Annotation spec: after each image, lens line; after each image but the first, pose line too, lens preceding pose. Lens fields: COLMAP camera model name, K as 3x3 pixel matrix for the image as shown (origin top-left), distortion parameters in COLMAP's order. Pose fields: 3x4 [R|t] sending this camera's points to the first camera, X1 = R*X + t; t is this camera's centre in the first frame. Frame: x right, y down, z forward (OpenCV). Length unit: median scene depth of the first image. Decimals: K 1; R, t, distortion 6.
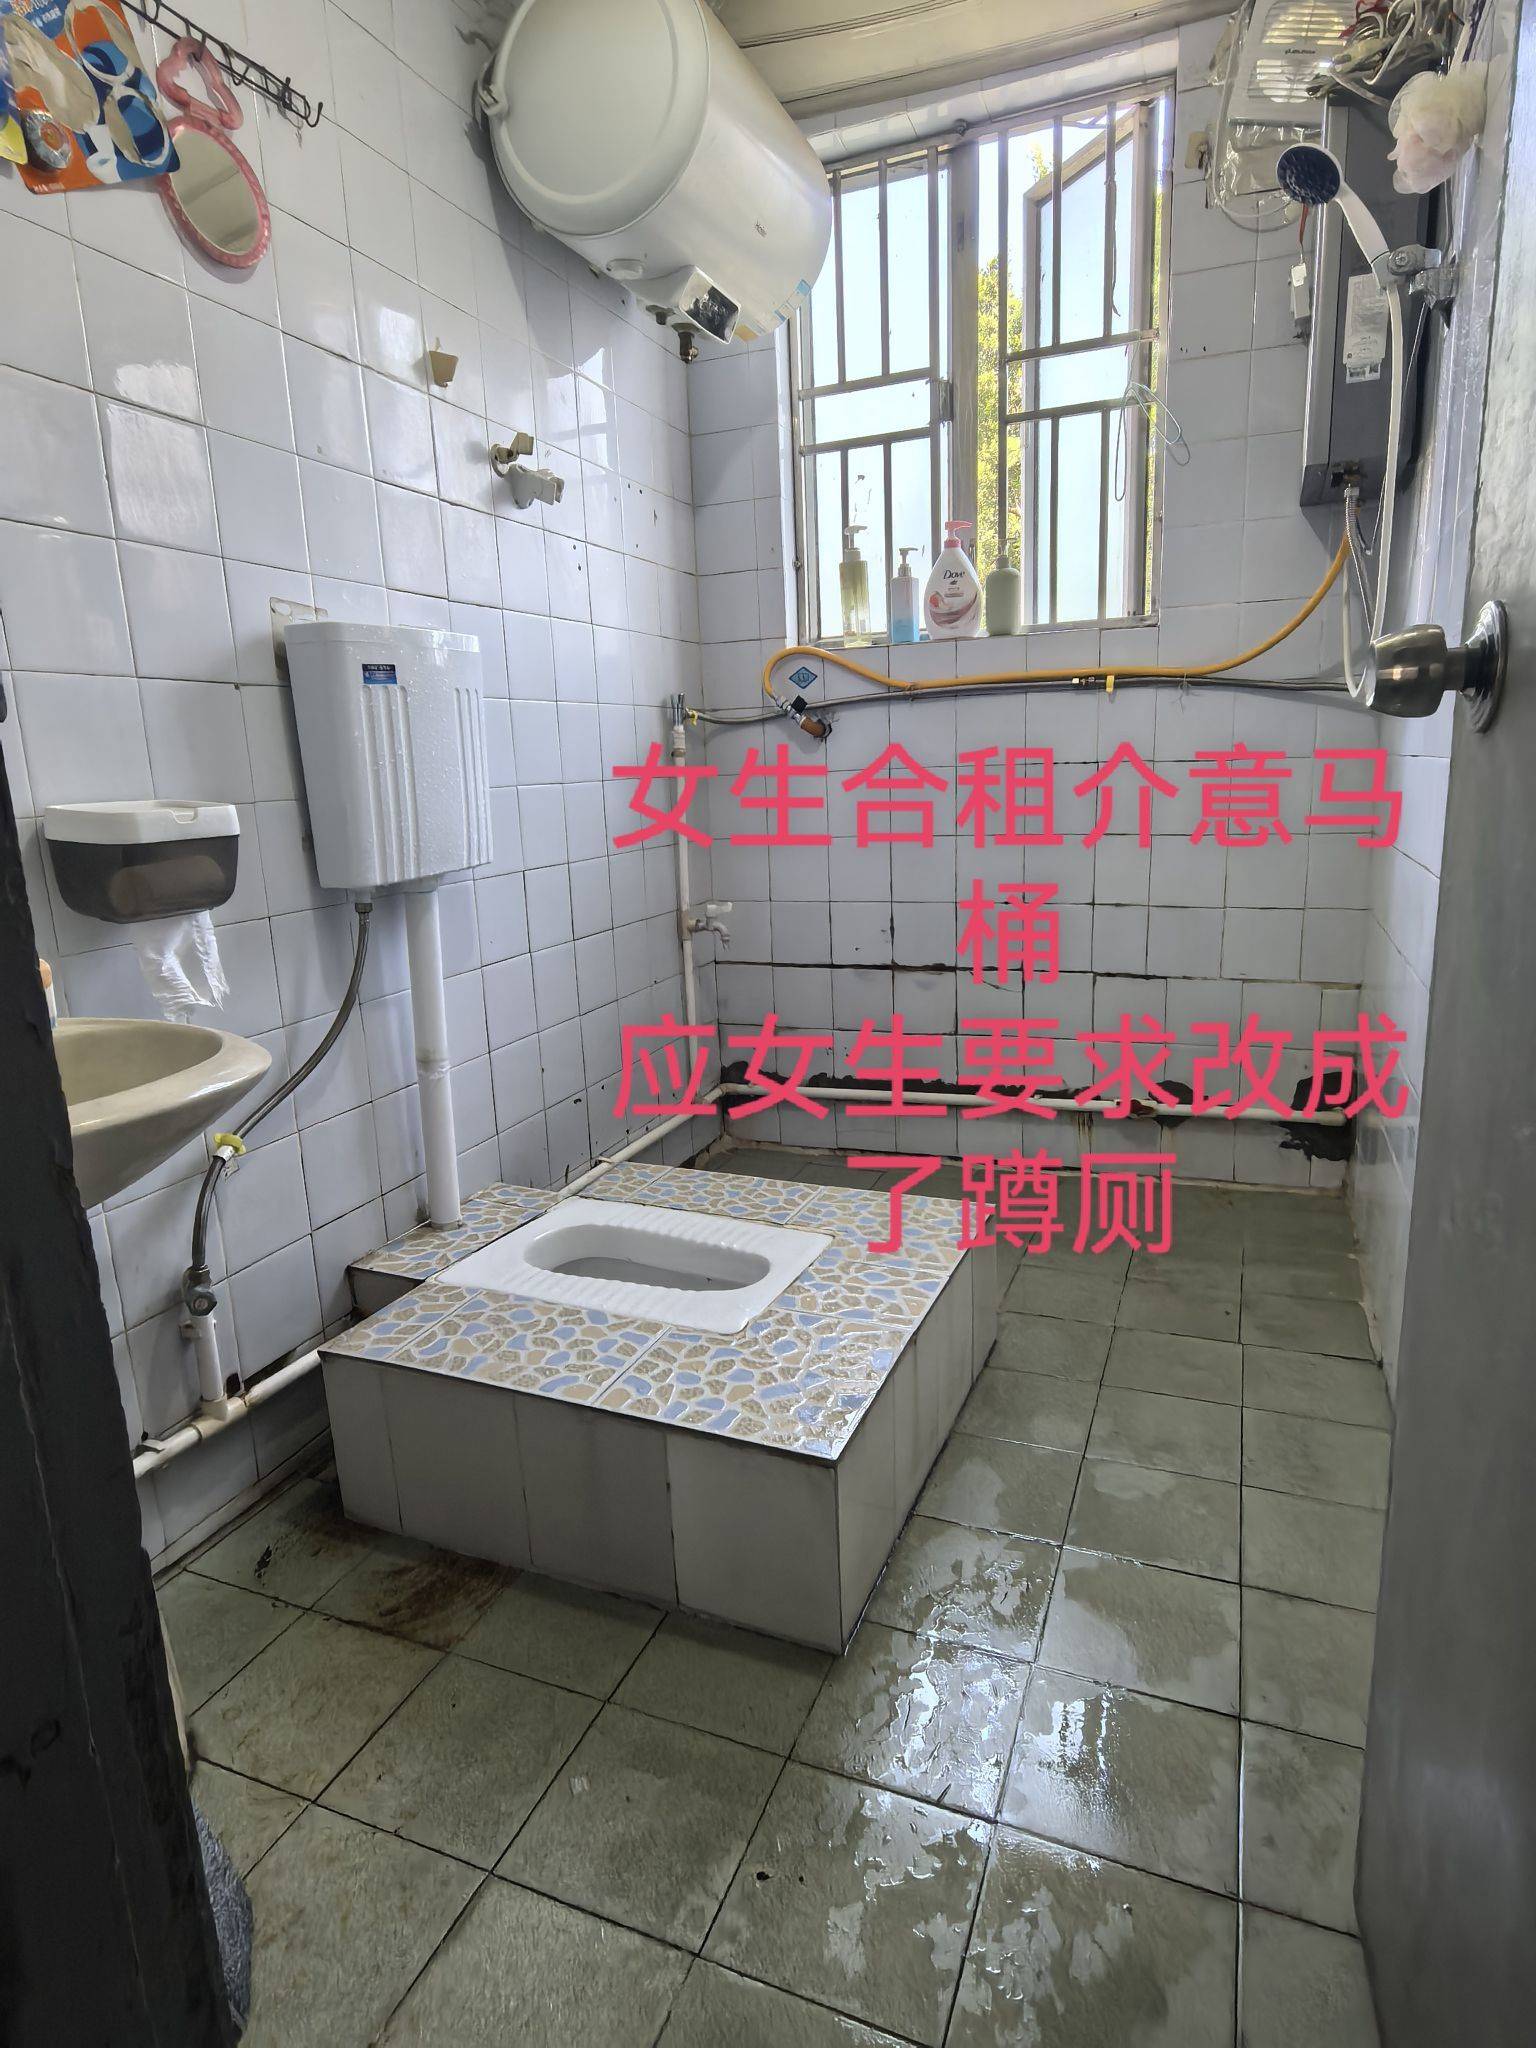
lens RADIAL K [[1158.9, 0, 765.7], [0, 1158.9, 1018.1], [0, 0, 1]] dist [0.000329, -0.000005]
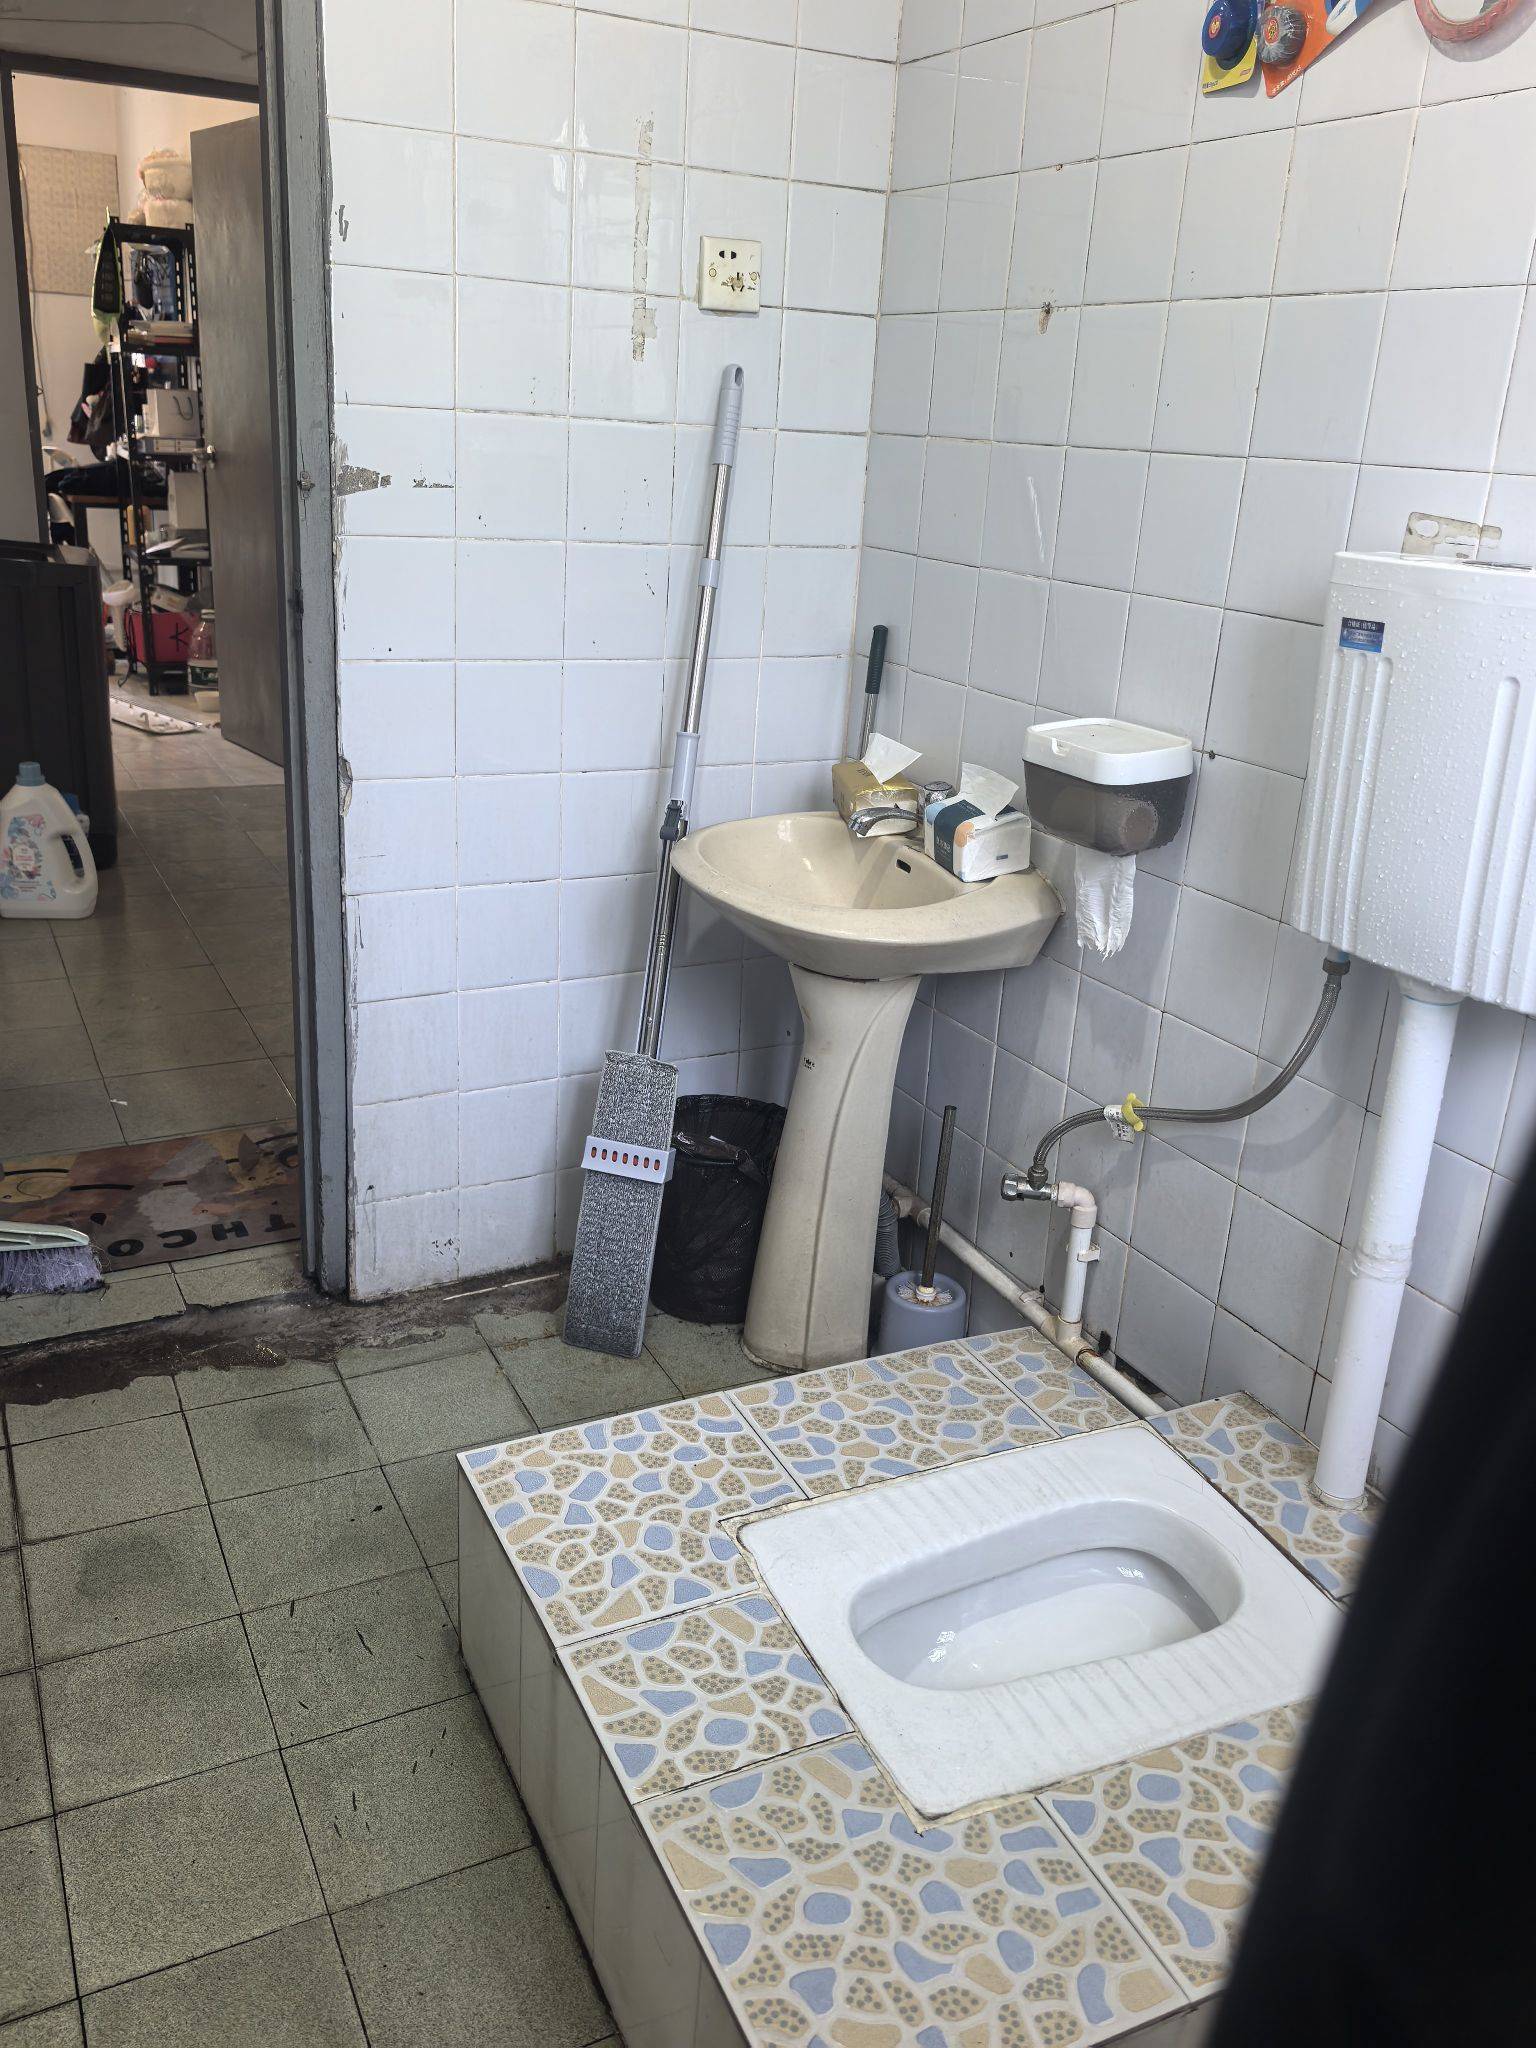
lens RADIAL K [[1643.5, 0, 767.9], [0, 1643.5, 1024.3], [0, 0, 1]] dist [0.001896, -0.004788]
pose [[-0.659790, 0.257870, -0.705819, 0.597503], [-0.187004, 0.853381, 0.486591, -0.502942], [0.727809, 0.453039, -0.514830, 1.349592]]
